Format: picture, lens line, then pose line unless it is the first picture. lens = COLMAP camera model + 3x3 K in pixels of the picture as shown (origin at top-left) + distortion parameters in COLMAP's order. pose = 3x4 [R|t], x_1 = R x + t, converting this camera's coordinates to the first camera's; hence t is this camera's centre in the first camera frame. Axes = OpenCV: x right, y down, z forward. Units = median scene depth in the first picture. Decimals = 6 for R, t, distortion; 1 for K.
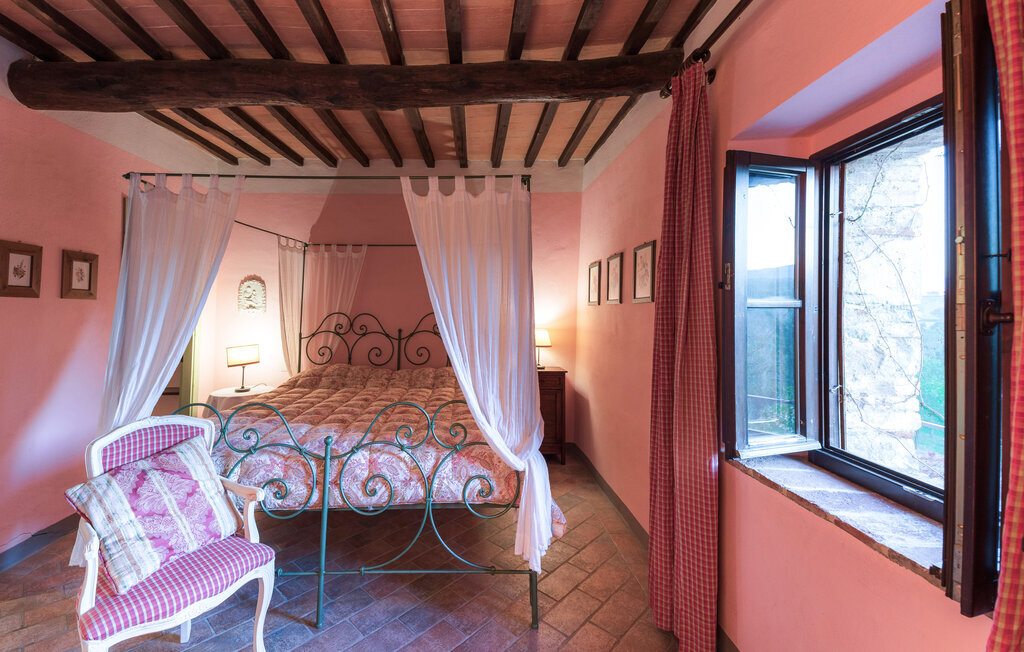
lens RADIAL K [[433.1, 0, 468.0], [0, 433.1, 304.6], [0, 0, 1]] dist [0.108582, -0.056853]
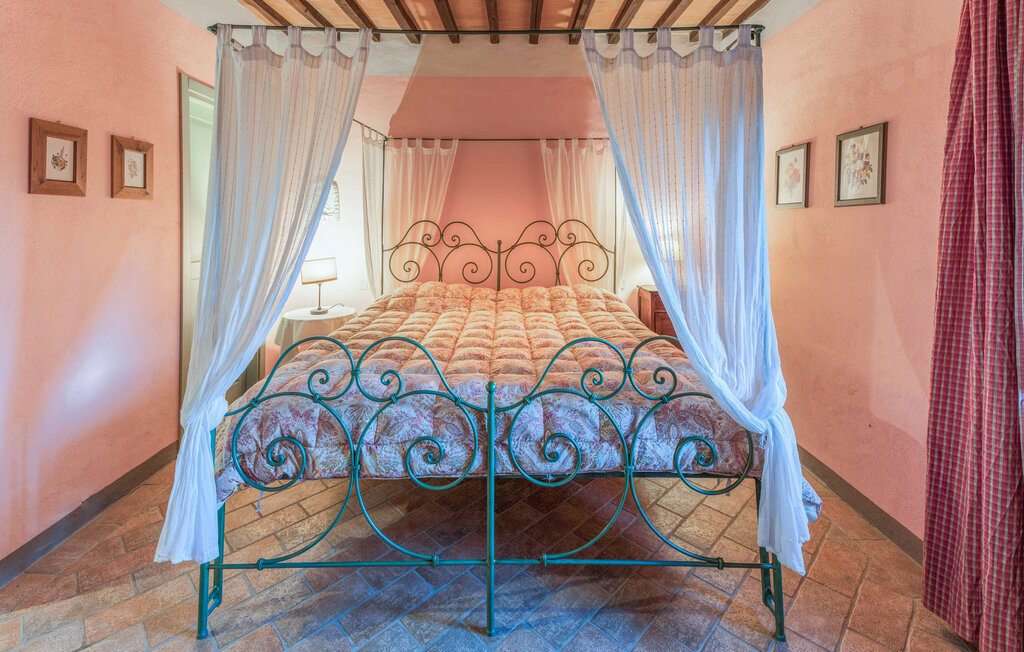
lens RADIAL K [[466.7, 0, 510.9], [0, 466.7, 235.9], [0, 0, 1]] dist [0.095049, -0.049211]
pose [[0.999966, 0.003457, 0.007427, -0.280669], [-0.003780, 0.999027, 0.043948, 0.016204], [-0.007268, -0.043975, 0.999006, 0.205592]]
